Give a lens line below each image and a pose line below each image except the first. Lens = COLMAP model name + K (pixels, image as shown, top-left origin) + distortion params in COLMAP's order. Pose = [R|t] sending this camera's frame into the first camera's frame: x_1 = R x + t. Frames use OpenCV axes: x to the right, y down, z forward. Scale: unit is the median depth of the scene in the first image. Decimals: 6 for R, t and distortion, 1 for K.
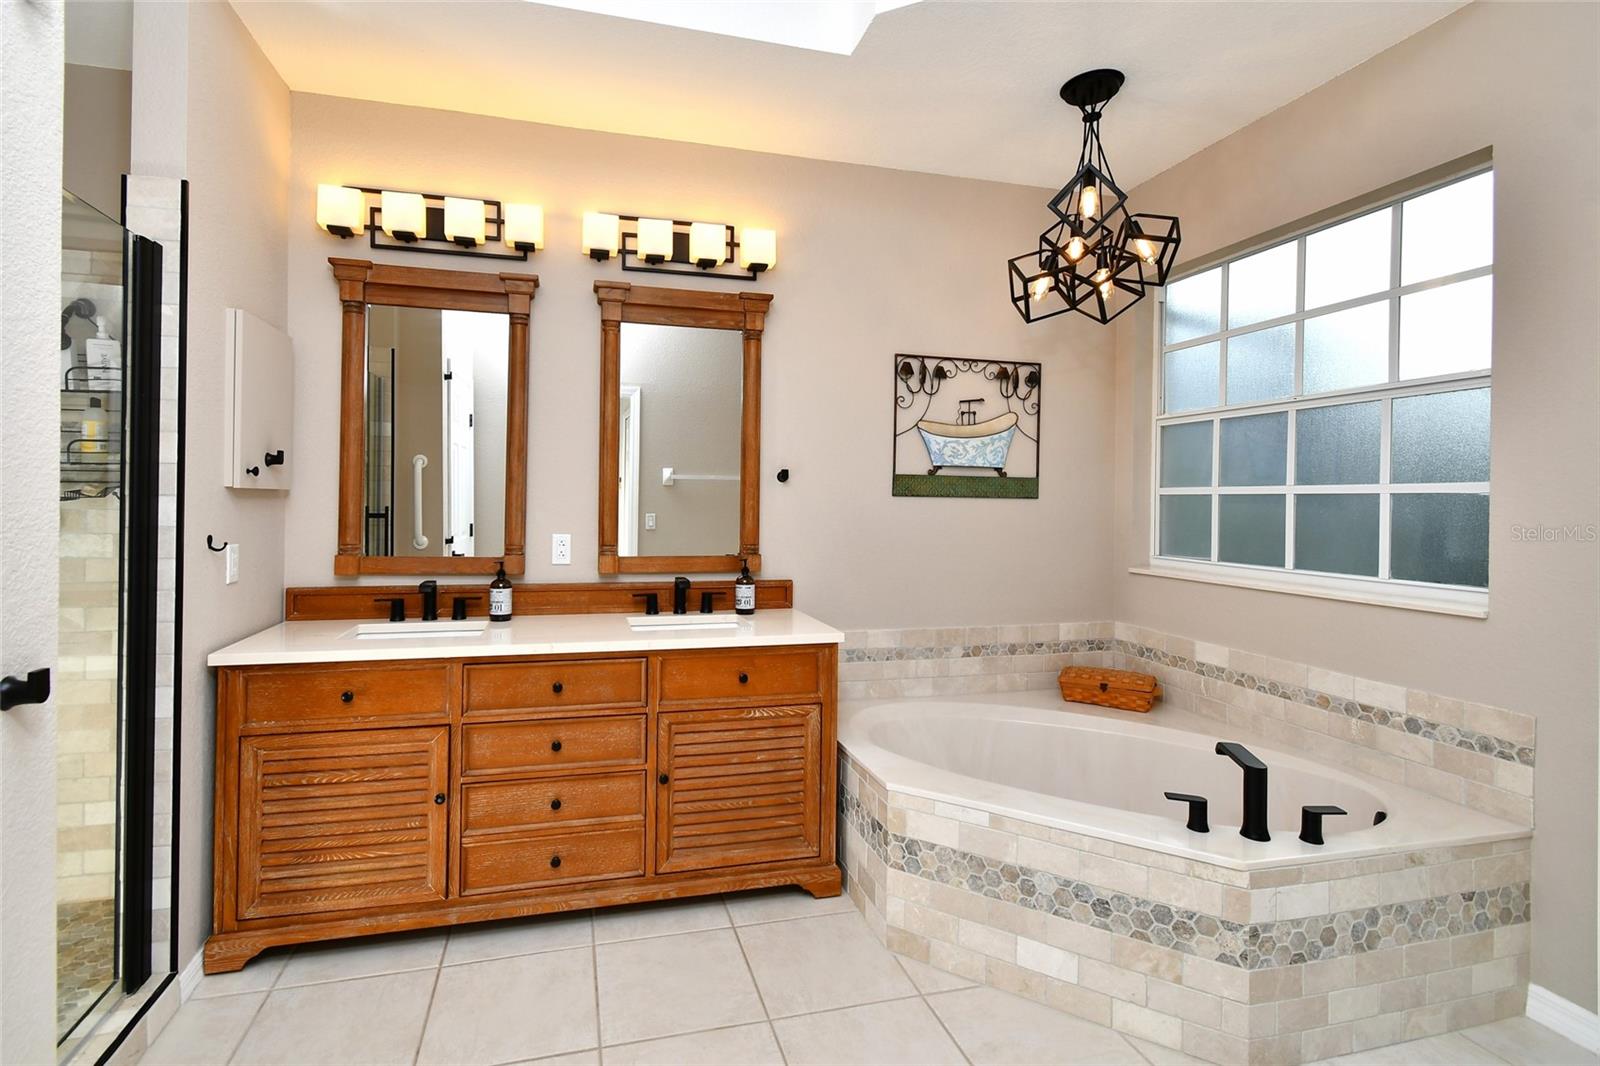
lens RADIAL K [[697.6, 0, 800.0], [0, 697.6, 533.0], [0, 0, 1]] dist [0.018277, -0.012191]
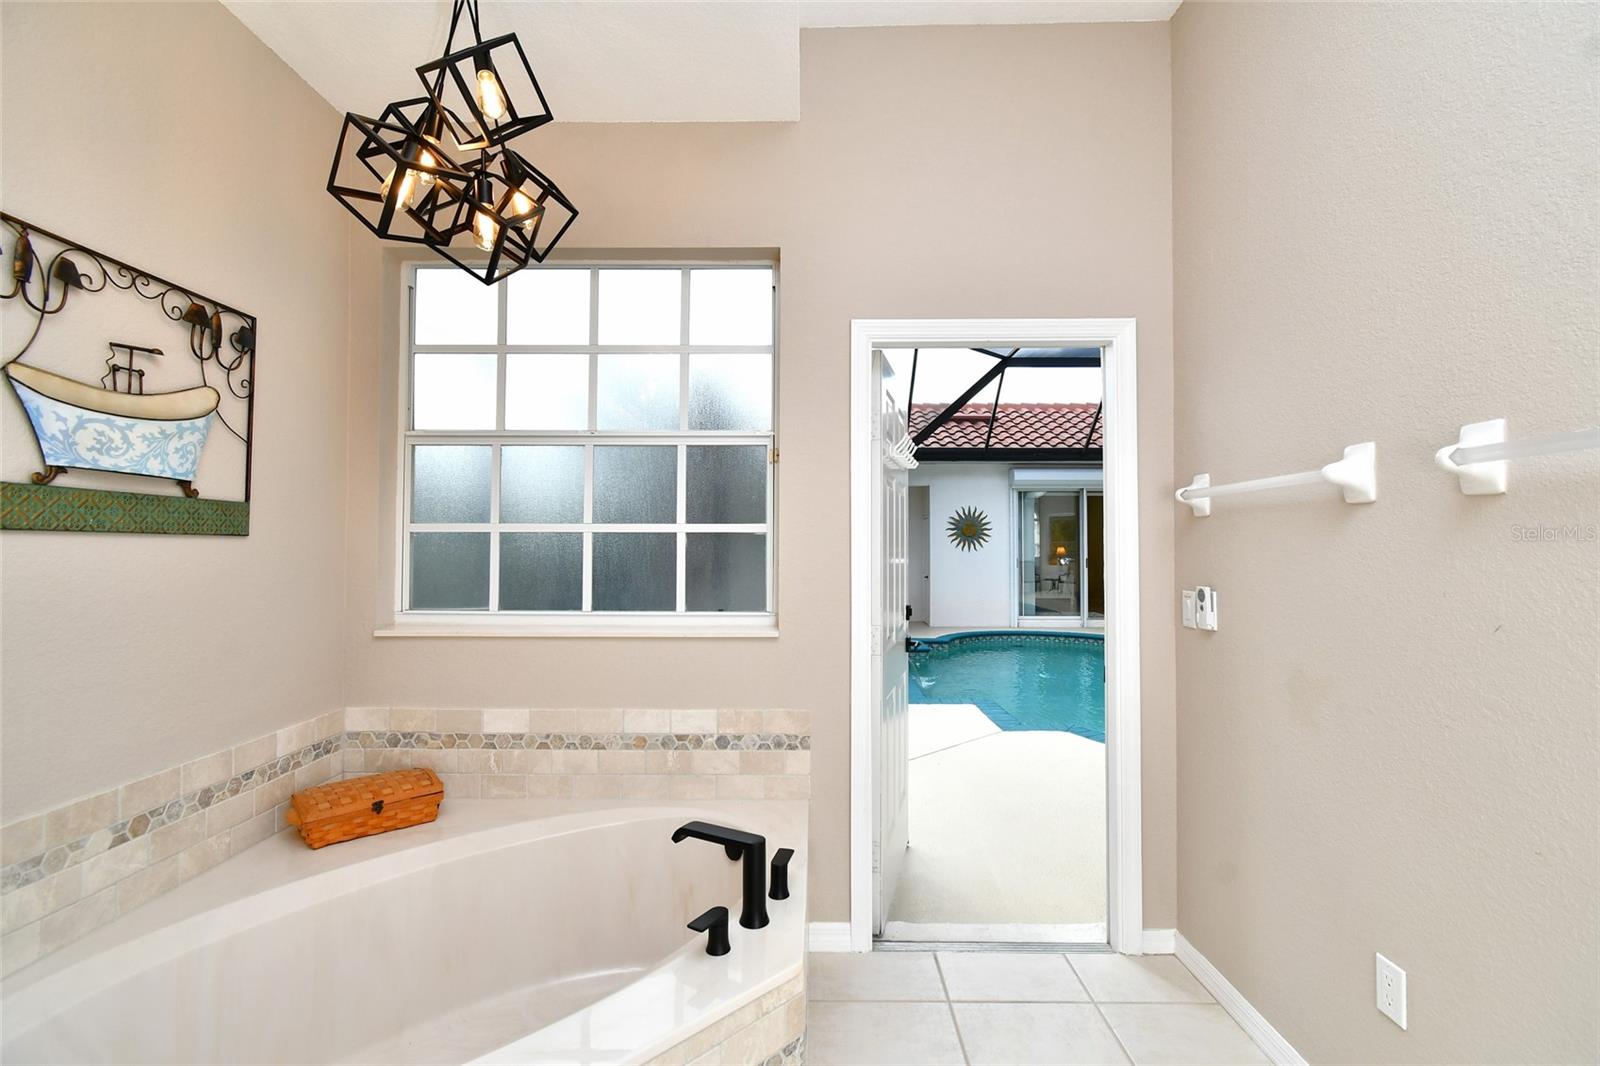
lens RADIAL K [[712.0, 0, 802.2], [0, 712.0, 540.6], [0, 0, 1]] dist [0.018787, 0.000210]
pose [[0.318970, -0.002481, 0.947761, -0.109957], [0.042591, 0.999024, -0.011719, -0.018135], [-0.946807, 0.044104, 0.318765, 0.361414]]
